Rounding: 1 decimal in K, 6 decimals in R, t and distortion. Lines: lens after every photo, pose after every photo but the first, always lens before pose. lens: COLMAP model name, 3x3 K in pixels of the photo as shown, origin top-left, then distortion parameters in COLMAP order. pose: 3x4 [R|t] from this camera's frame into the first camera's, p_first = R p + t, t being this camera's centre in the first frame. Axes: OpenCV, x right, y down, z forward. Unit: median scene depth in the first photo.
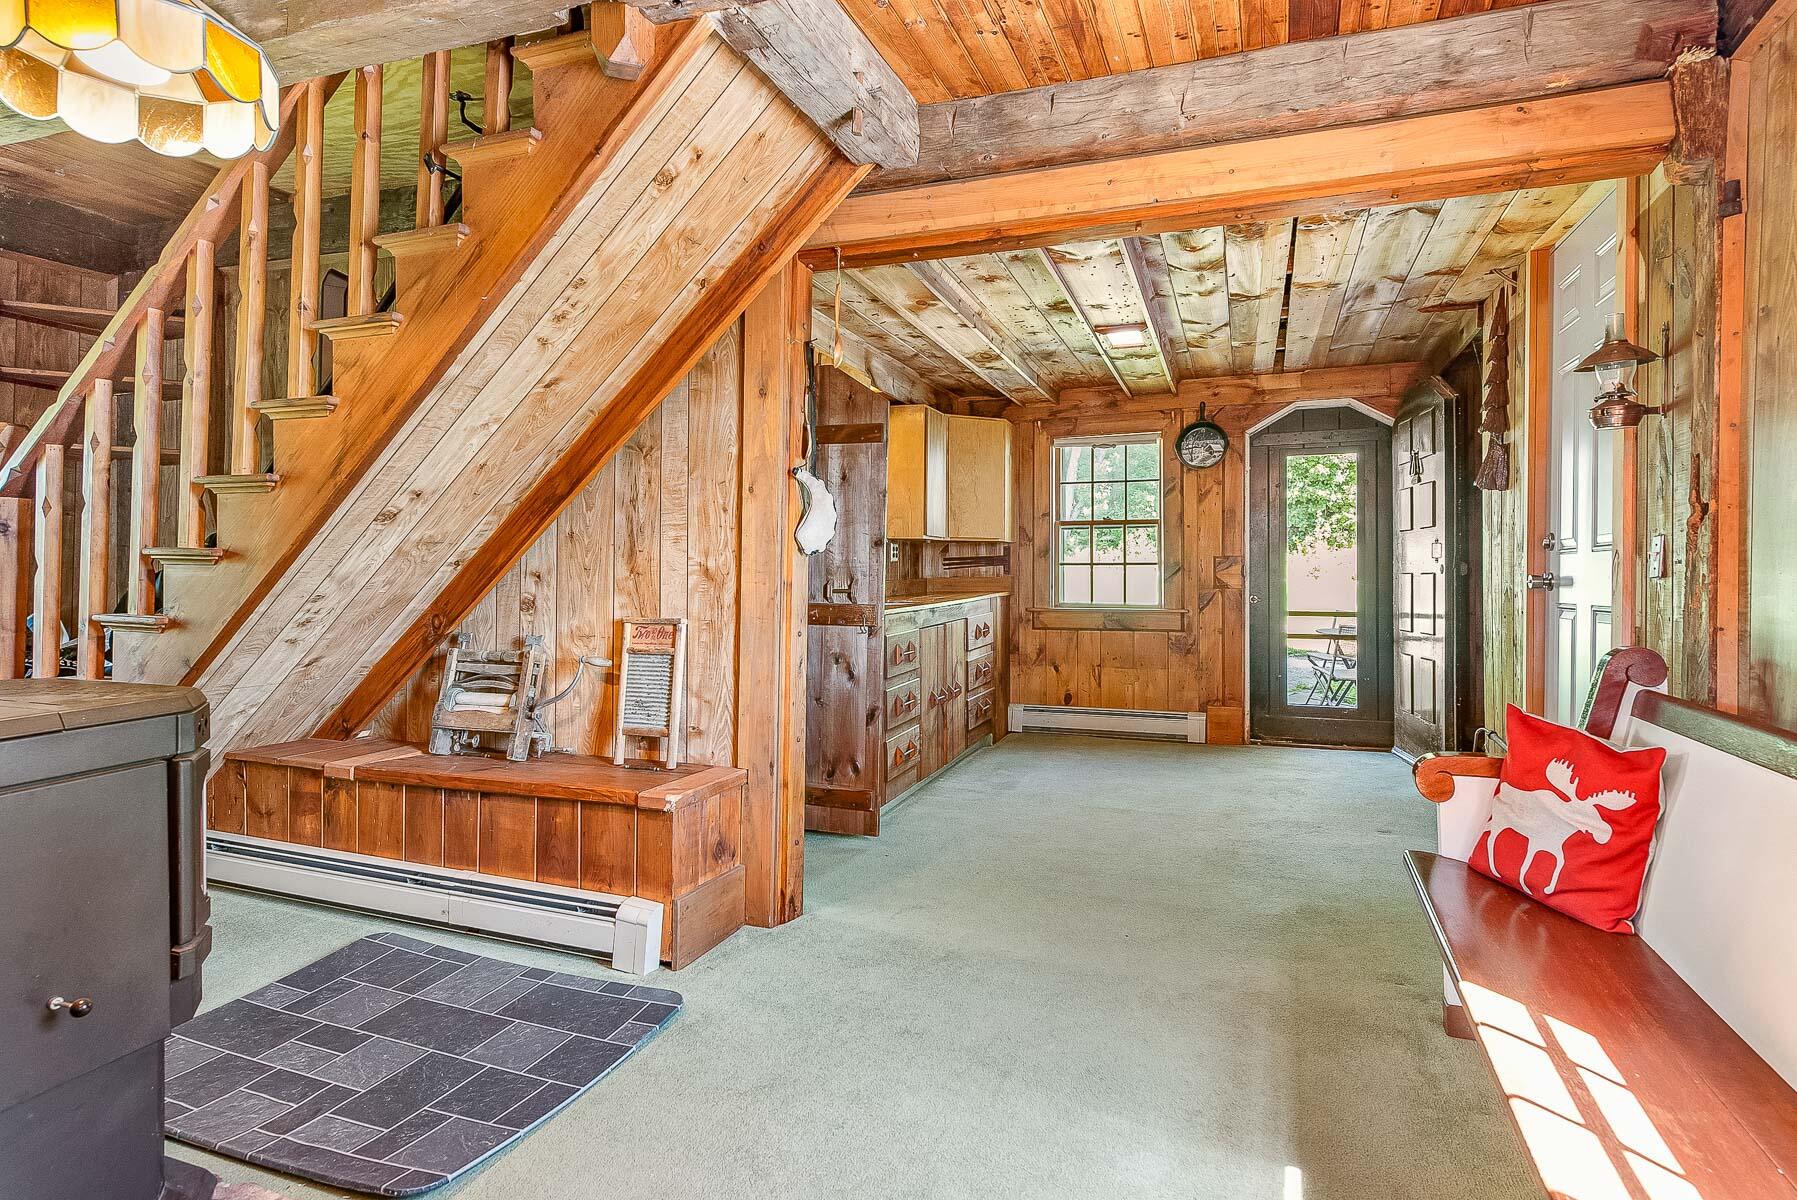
lens RADIAL K [[962.8, 0, 907.2], [0, 962.8, 563.2], [0, 0, 1]] dist [-0.015487, 0.000277]
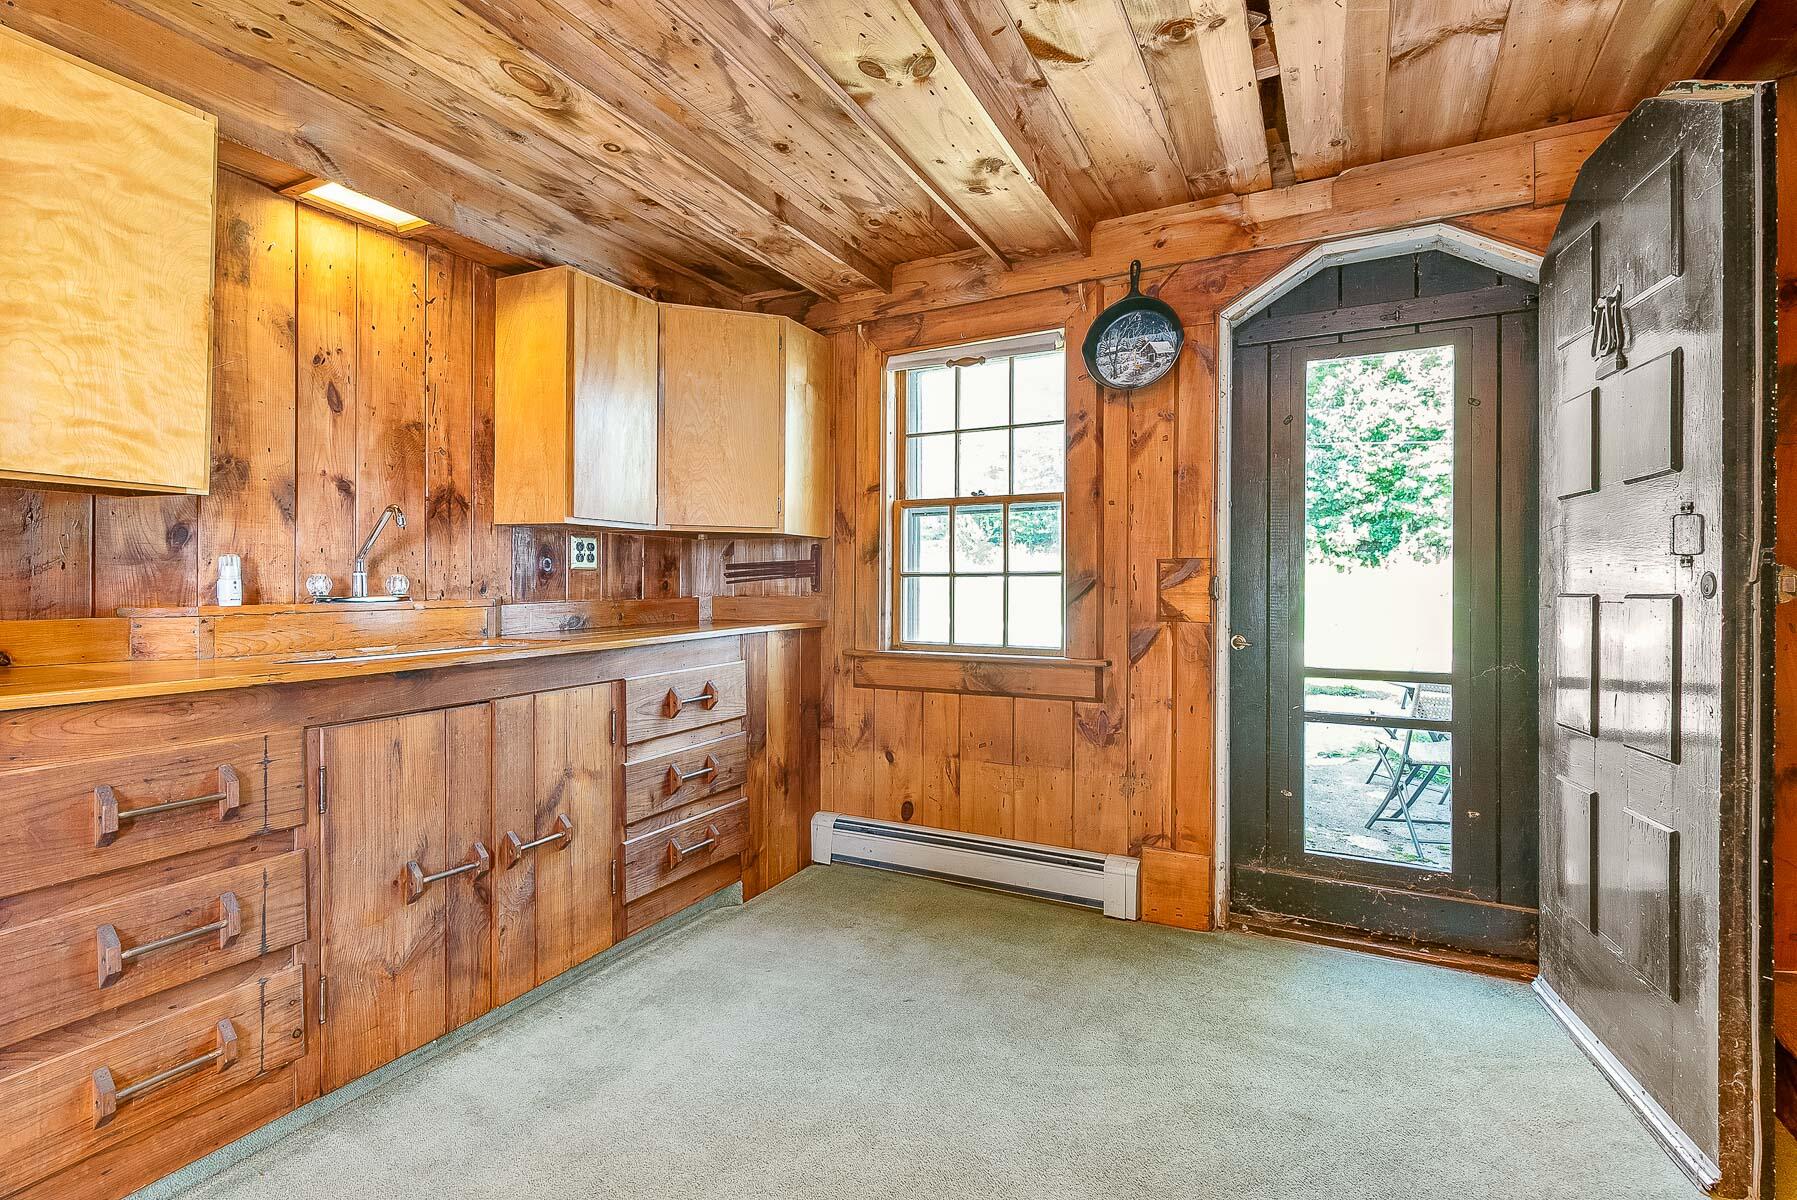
lens RADIAL K [[898.8, 0, 891.2], [0, 898.8, 583.0], [0, 0, 1]] dist [0.001255, -0.001787]
pose [[0.993426, 0.002718, -0.114447, 0.227839], [-0.002199, 0.999987, 0.004662, 0.003876], [0.114458, -0.004380, 0.993418, 0.492601]]
